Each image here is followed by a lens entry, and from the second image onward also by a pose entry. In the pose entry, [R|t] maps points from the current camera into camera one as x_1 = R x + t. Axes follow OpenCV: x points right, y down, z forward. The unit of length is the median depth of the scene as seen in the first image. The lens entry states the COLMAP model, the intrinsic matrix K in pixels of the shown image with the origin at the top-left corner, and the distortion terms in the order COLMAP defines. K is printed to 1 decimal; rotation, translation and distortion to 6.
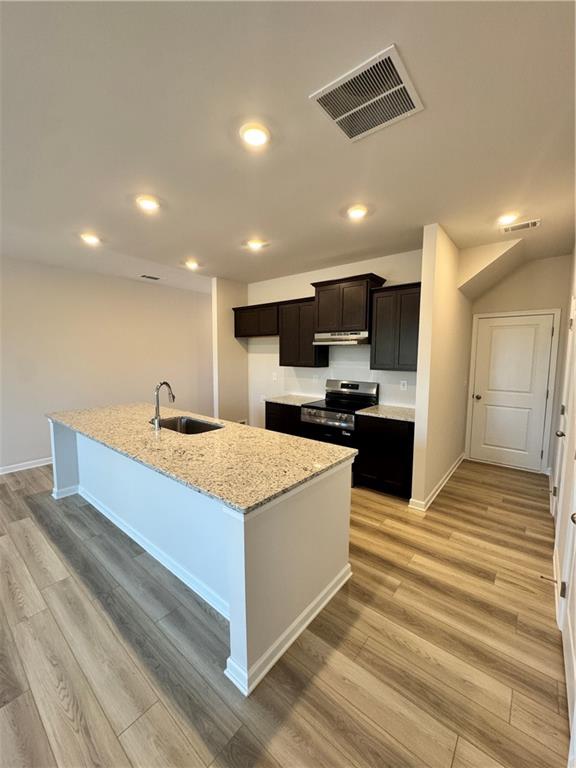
lens RADIAL K [[308.6, 0, 288.0], [0, 308.6, 384.0], [0, 0, 1]] dist [-0.003951, 0.000550]
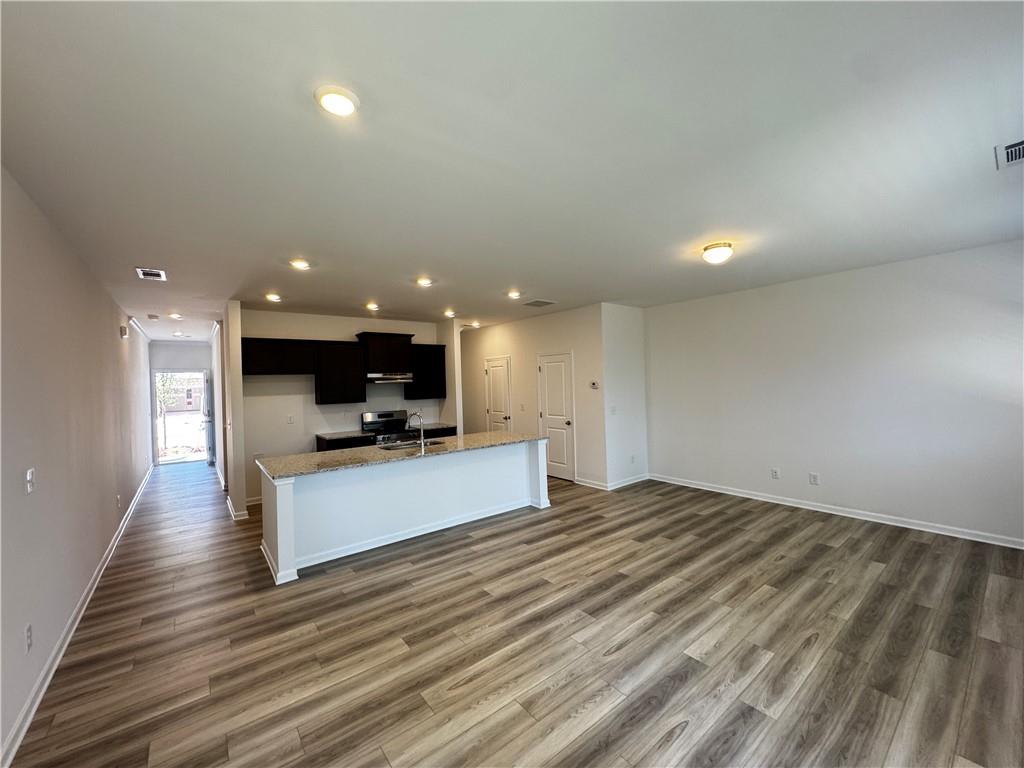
lens RADIAL K [[408.4, 0, 510.3], [0, 408.4, 382.7], [0, 0, 1]] dist [-0.005675, 0.000432]
pose [[0.218263, -0.012737, 0.975807, -1.375048], [0.124312, 0.992132, -0.014855, -0.038316], [-0.967940, 0.124547, 0.218129, 0.139962]]
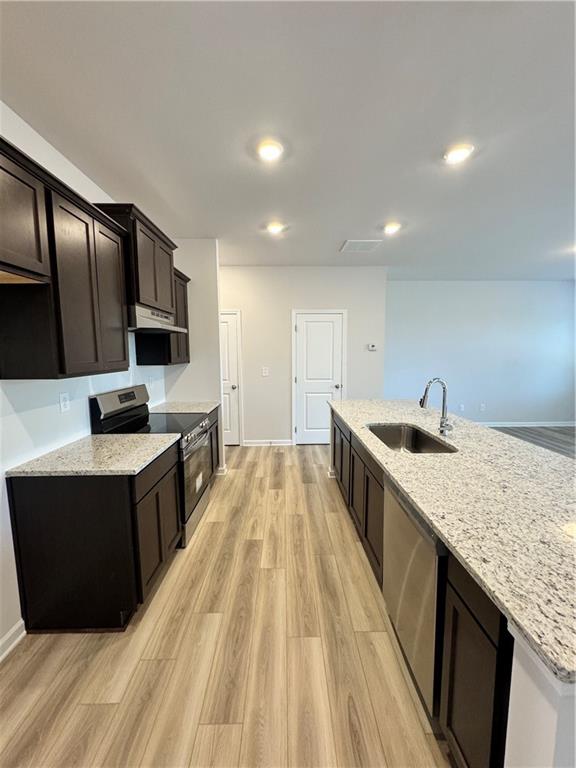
lens RADIAL K [[310.5, 0, 288.0], [0, 310.5, 384.0], [0, 0, 1]] dist [0.087361, 0.000125]
pose [[-0.636389, -0.090475, 0.766044, -0.528952], [0.074439, 0.981259, 0.177733, -0.114054], [-0.767768, 0.170131, -0.617727, 1.204115]]
